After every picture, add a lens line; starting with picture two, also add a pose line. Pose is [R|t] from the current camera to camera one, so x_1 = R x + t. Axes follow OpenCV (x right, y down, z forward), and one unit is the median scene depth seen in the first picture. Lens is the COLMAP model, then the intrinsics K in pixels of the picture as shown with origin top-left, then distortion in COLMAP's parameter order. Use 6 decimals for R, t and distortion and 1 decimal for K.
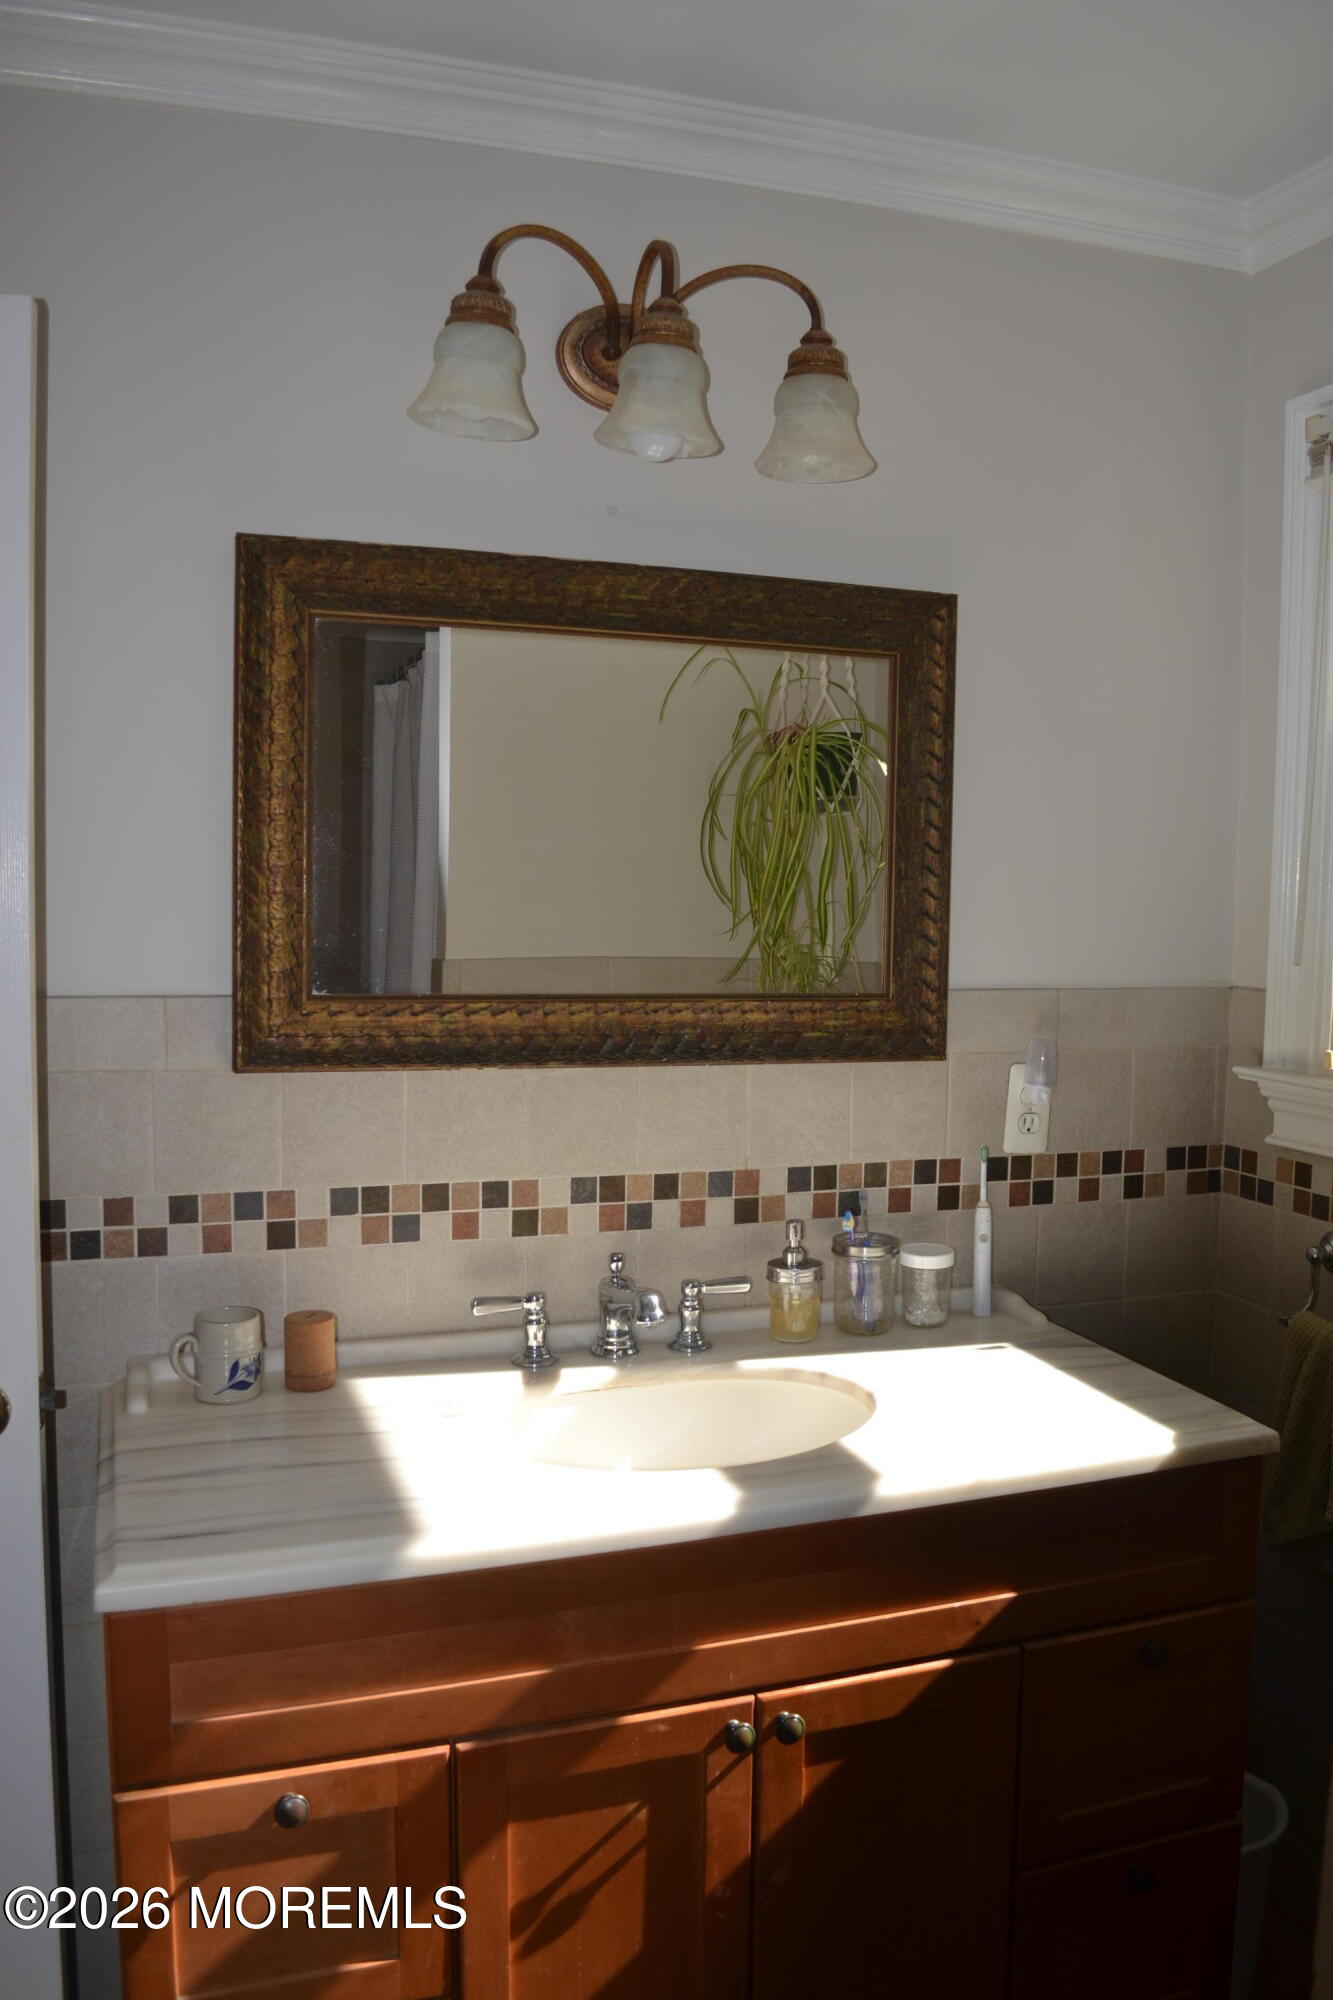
lens RADIAL K [[1597.7, 0, 671.3], [0, 1597.7, 1003.5], [0, 0, 1]] dist [-0.075690, 0.004030]
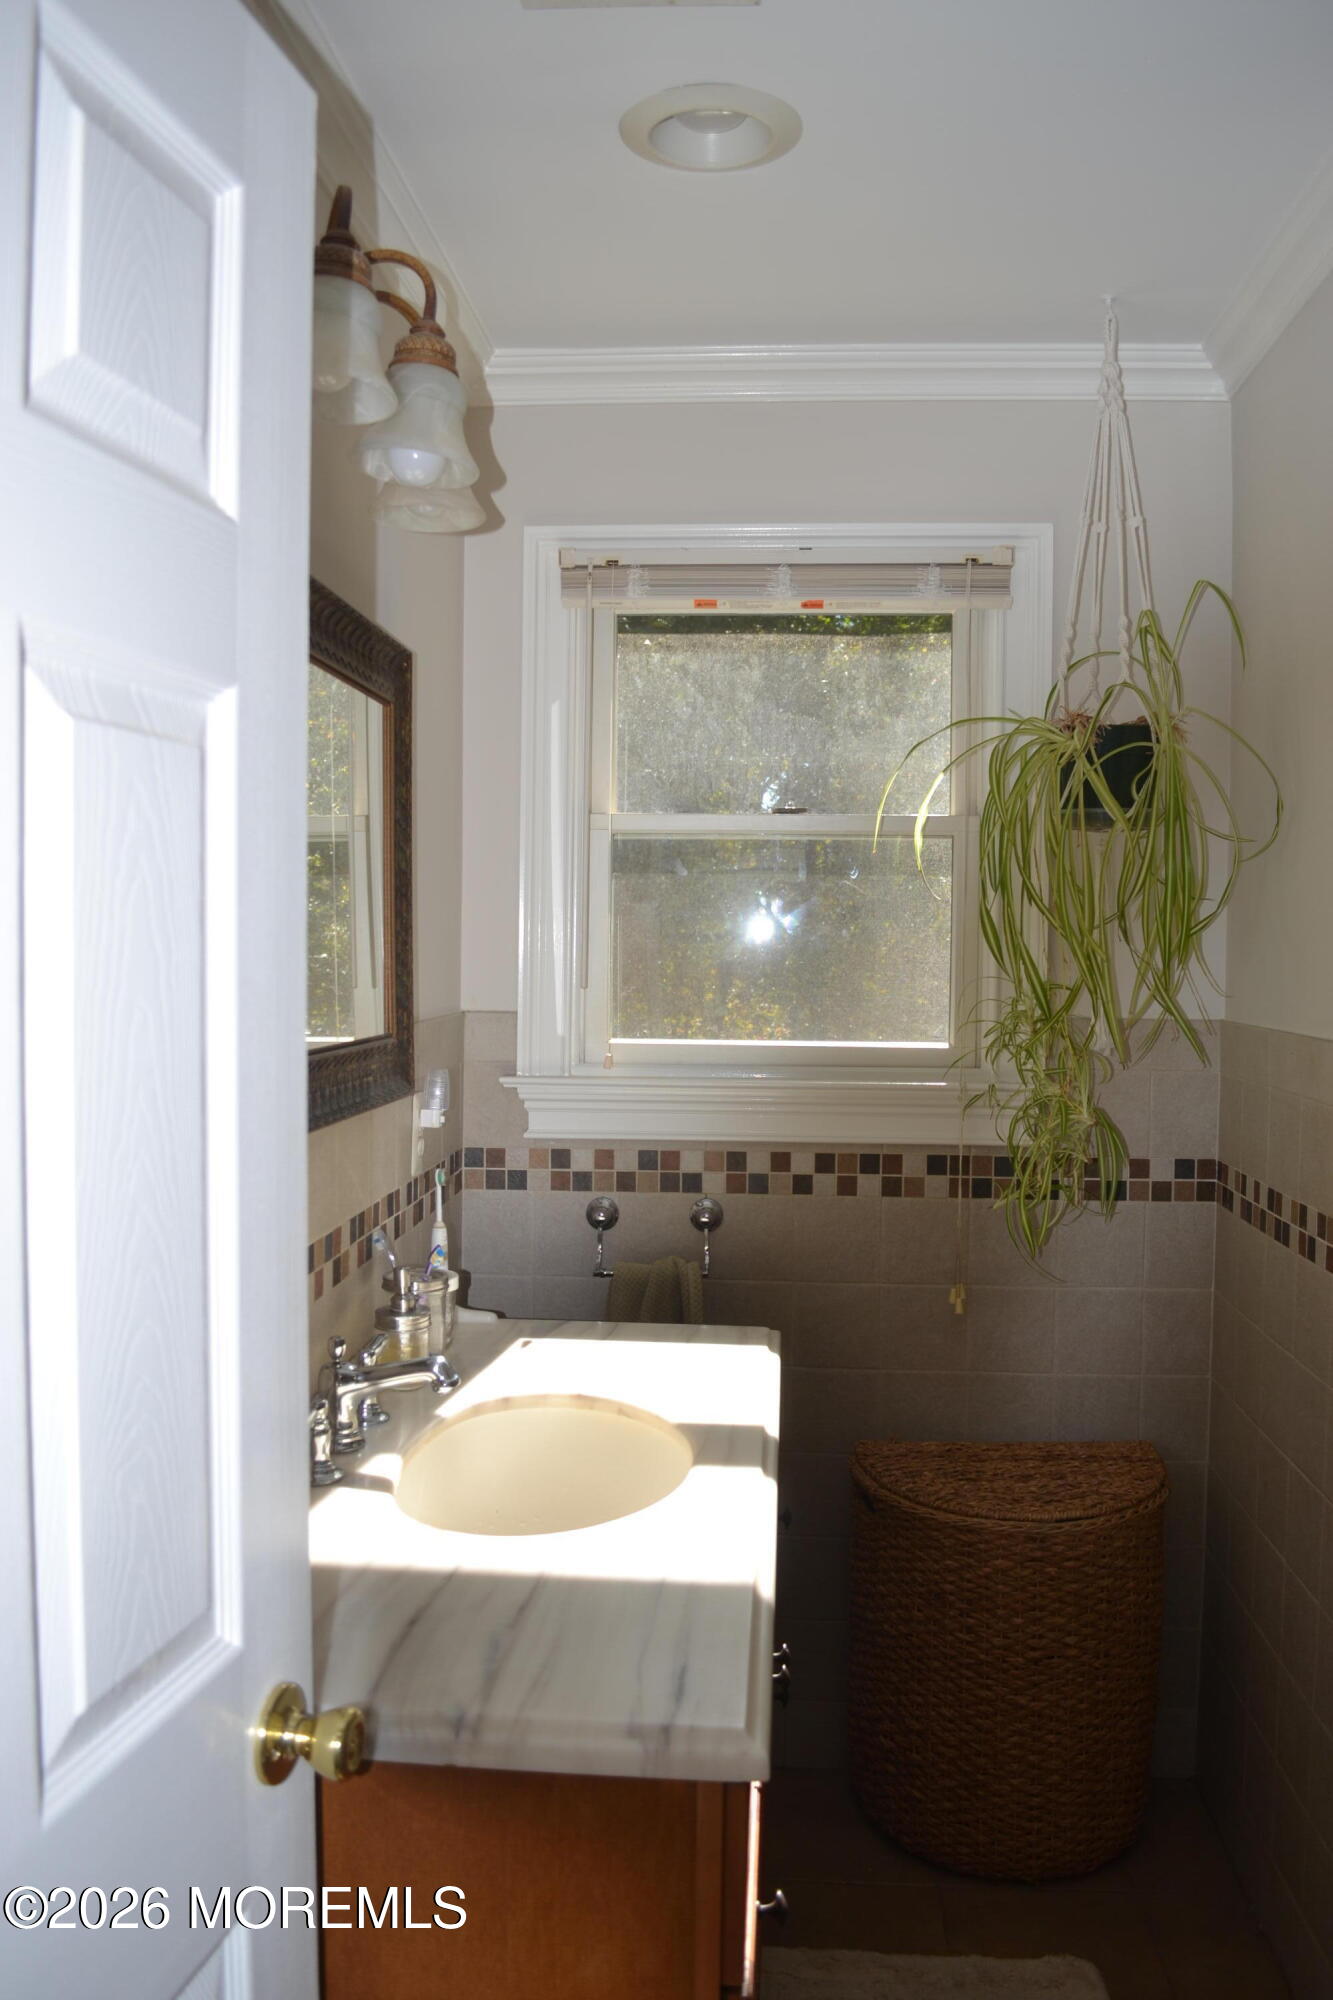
lens RADIAL K [[1597.7, 0, 671.4], [0, 1597.7, 994.7], [0, 0, 1]] dist [-0.075690, 0.004030]
pose [[0.398890, -0.046081, 0.915840, -0.699183], [0.073836, 0.997108, 0.018011, -0.034740], [-0.914021, 0.060438, 0.401139, 0.412733]]
